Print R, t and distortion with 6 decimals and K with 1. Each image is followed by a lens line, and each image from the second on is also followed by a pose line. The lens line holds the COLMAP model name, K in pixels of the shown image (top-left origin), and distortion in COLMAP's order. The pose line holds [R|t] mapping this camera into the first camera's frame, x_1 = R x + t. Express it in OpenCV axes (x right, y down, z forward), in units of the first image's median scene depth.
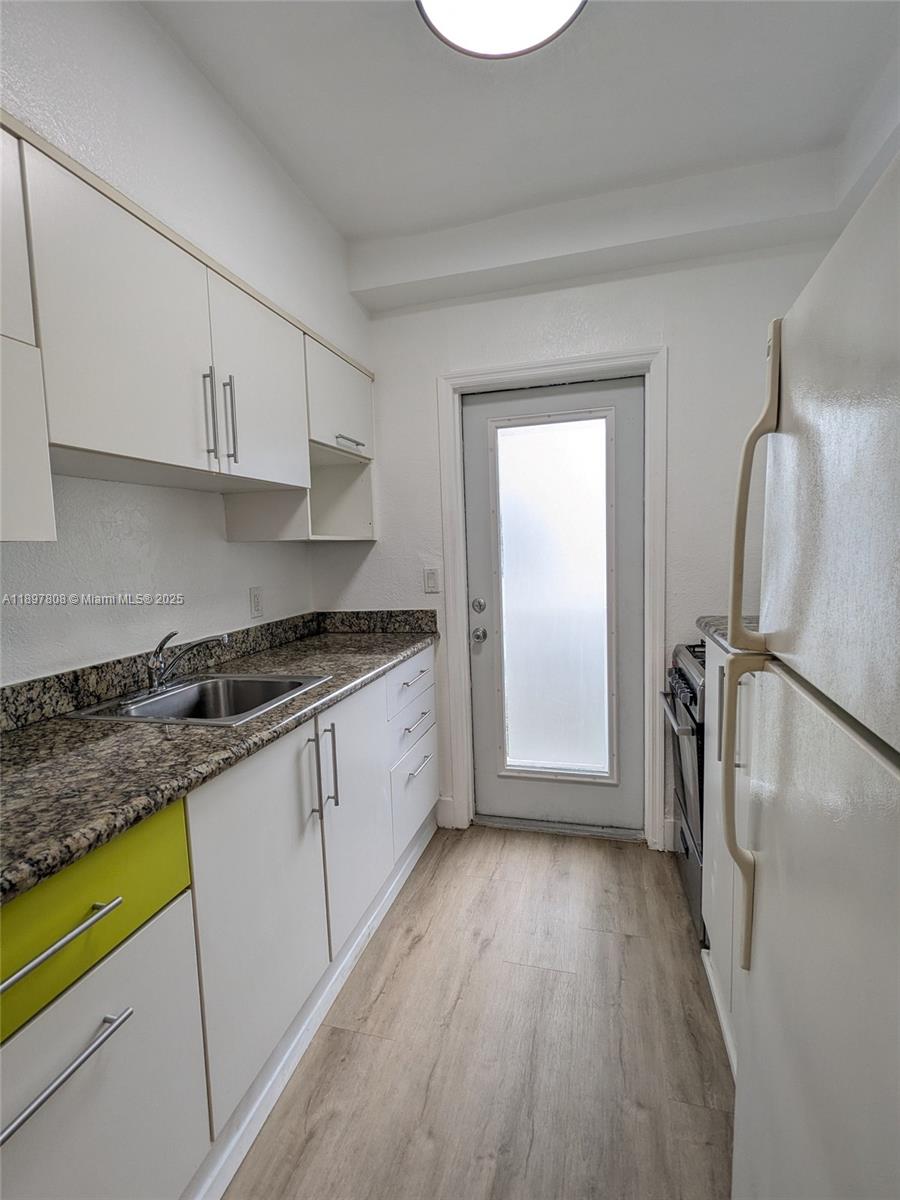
lens RADIAL K [[570.0, 0, 446.1], [0, 570.0, 599.7], [0, 0, 1]] dist [-0.001063, 0.005460]
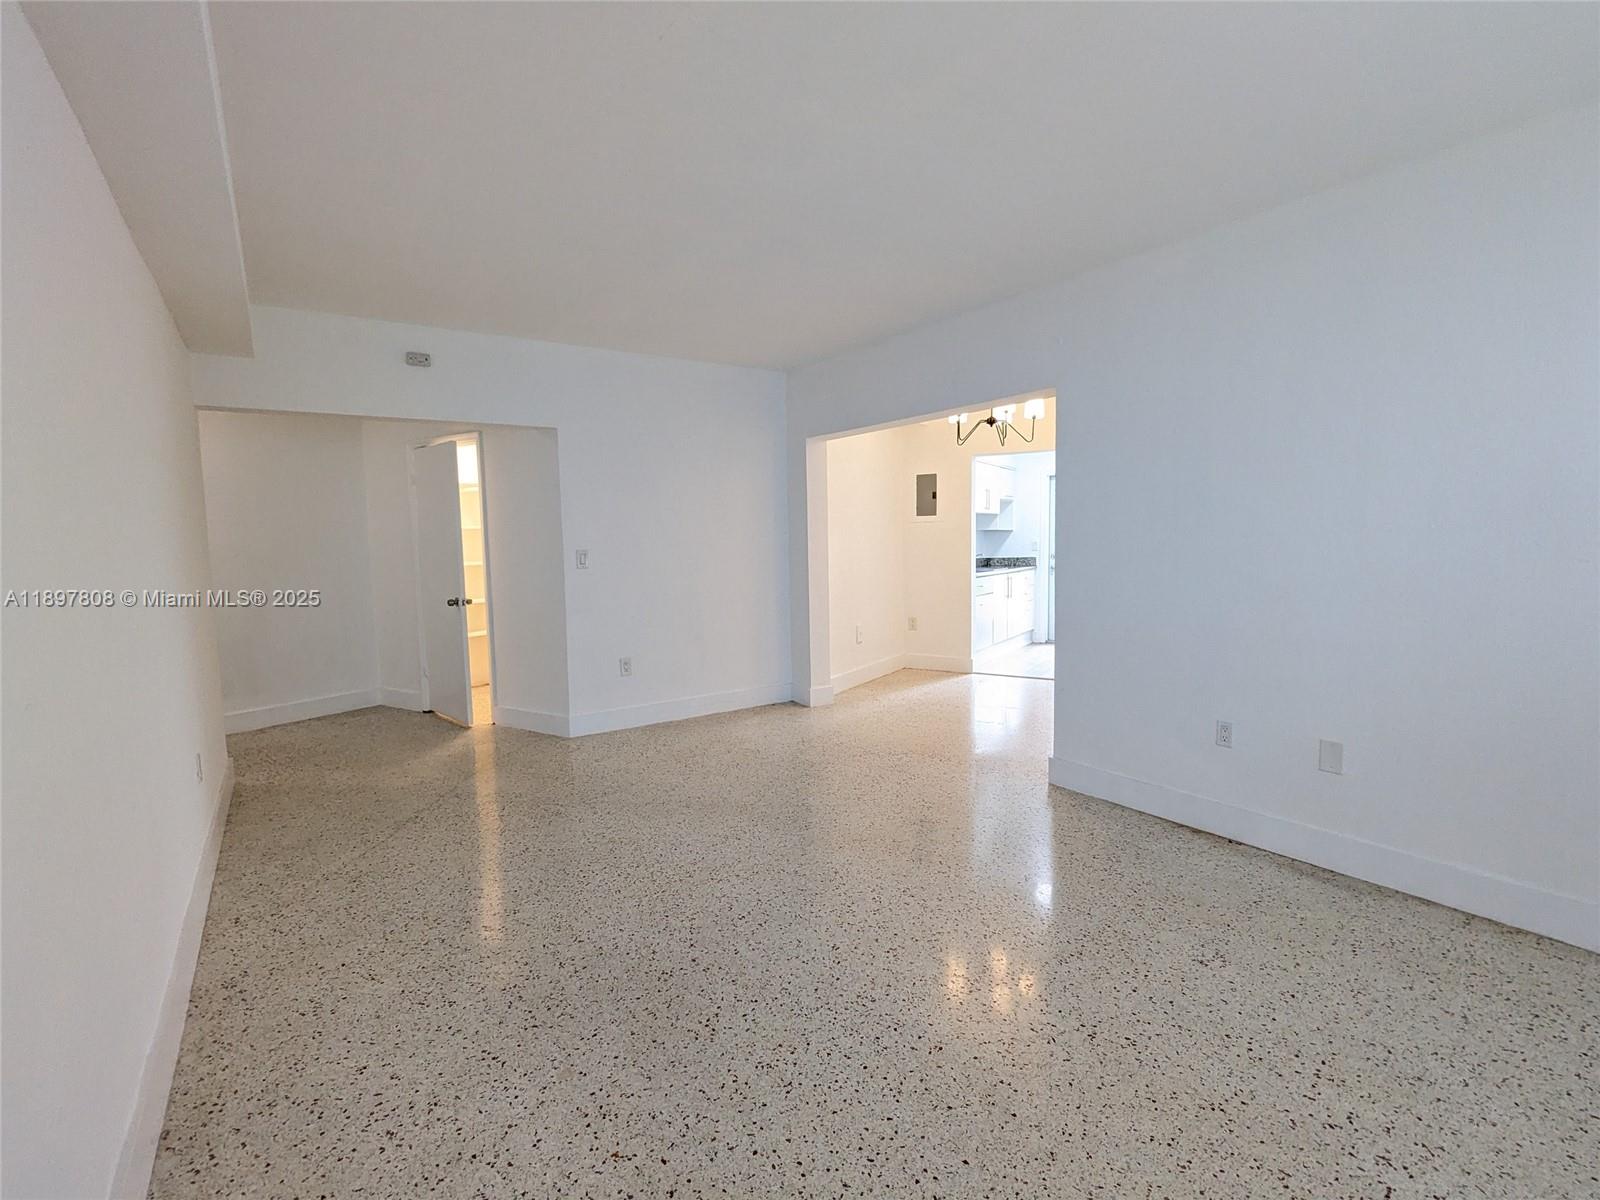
lens RADIAL K [[748.4, 0, 795.7], [0, 748.4, 615.1], [0, 0, 1]] dist [0.004321, 0.001098]
pose [[0.958304, 0.048541, -0.281597, -0.111207], [-0.045761, 0.998817, 0.016441, 0.327006], [0.282062, -0.002870, 0.959392, -3.075174]]
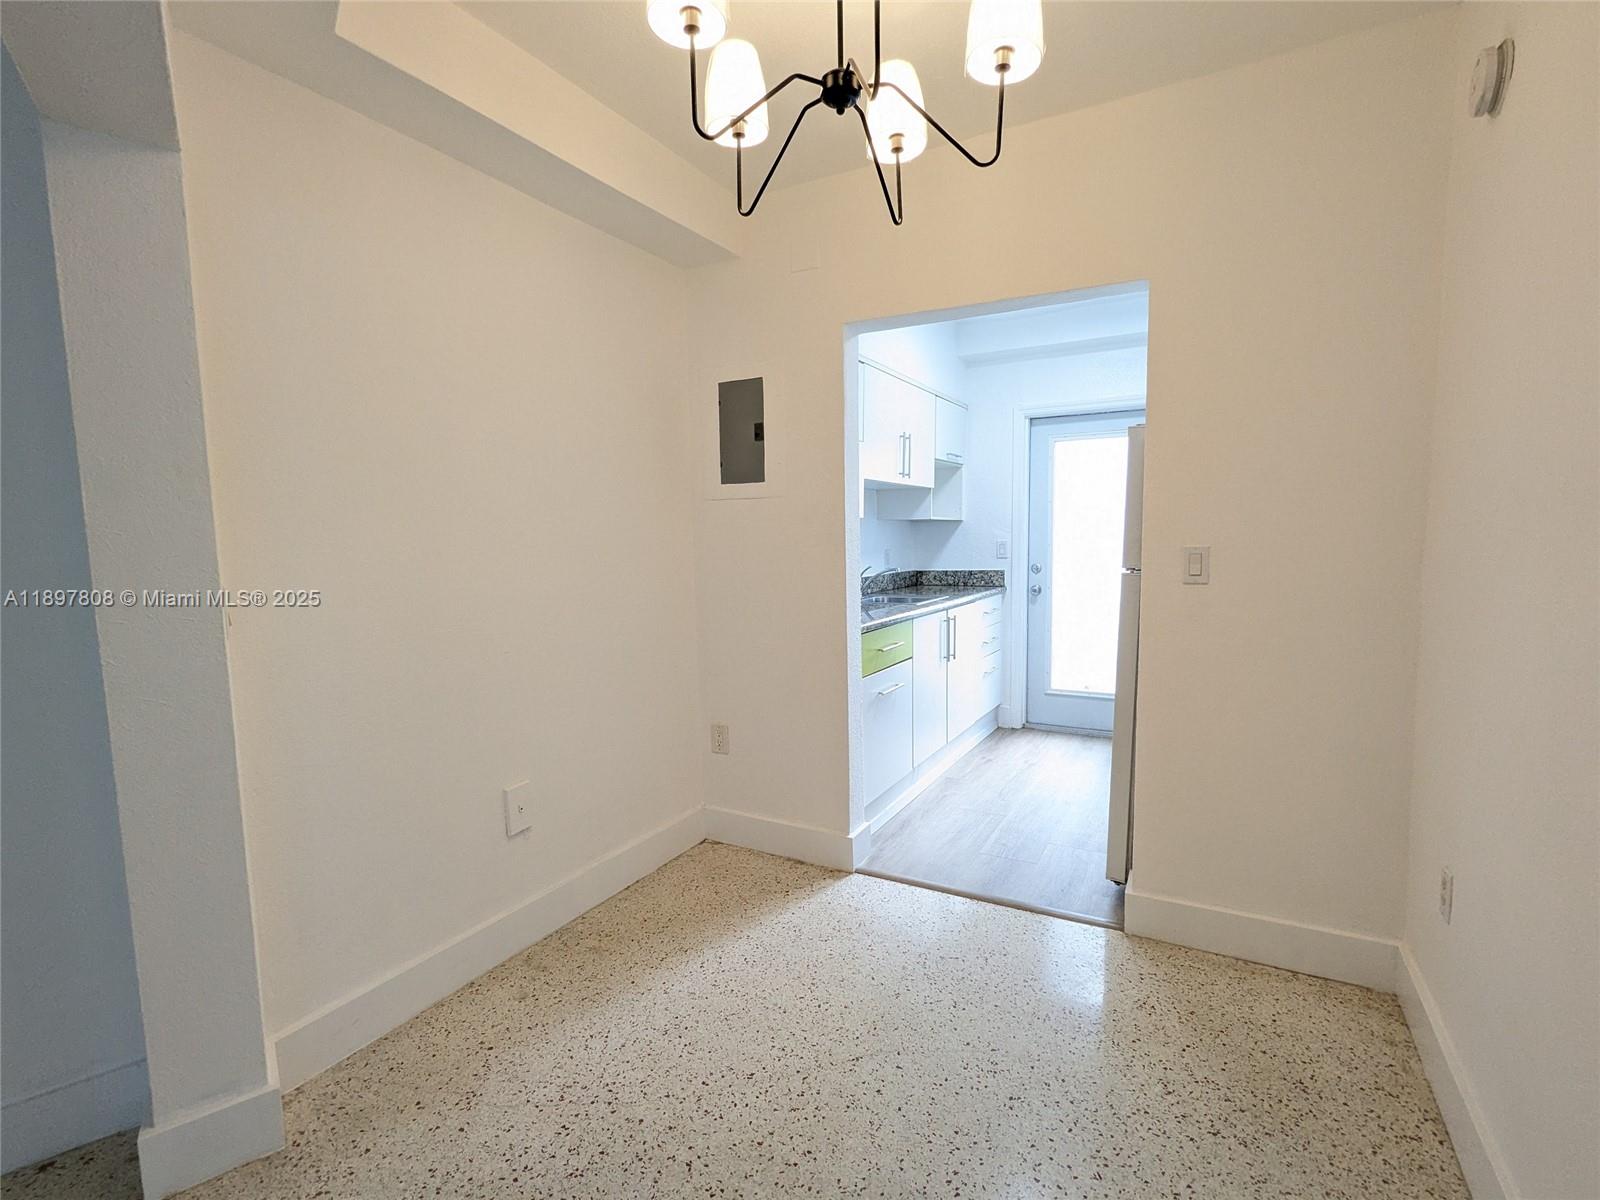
lens RADIAL K [[760.0, 0, 801.8], [0, 760.0, 604.7], [0, 0, 1]] dist [-0.001063, 0.005460]
pose [[0.972261, 0.043632, -0.229791, -0.081775], [-0.042950, 0.999045, 0.007970, 0.128702], [0.229920, 0.002121, 0.973207, -1.119593]]
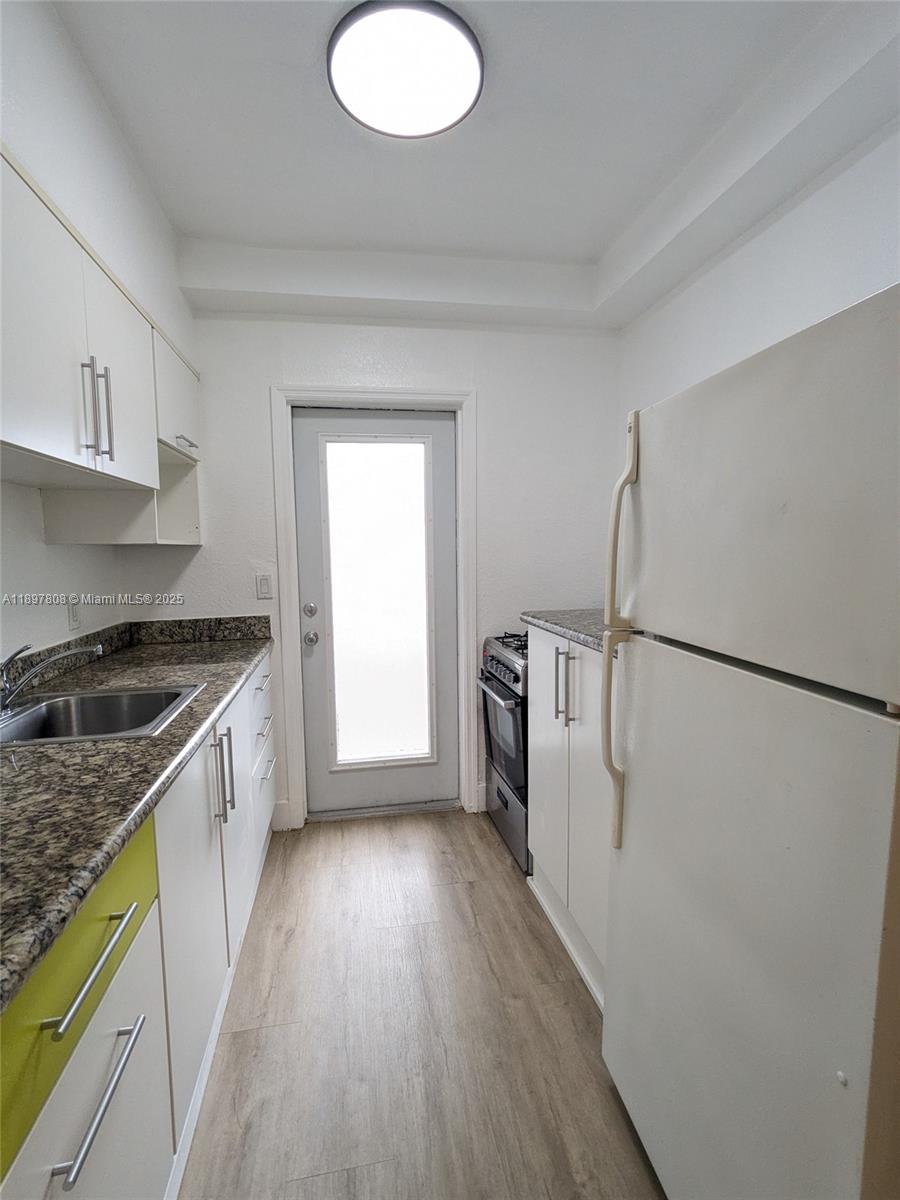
lens RADIAL K [[570.0, 0, 446.1], [0, 570.0, 599.7], [0, 0, 1]] dist [-0.001063, 0.005460]
pose [[0.901071, -0.018475, 0.433278, -0.202459], [0.024311, 0.999673, -0.007934, 0.006370], [-0.432989, 0.017683, 0.901226, -0.054421]]
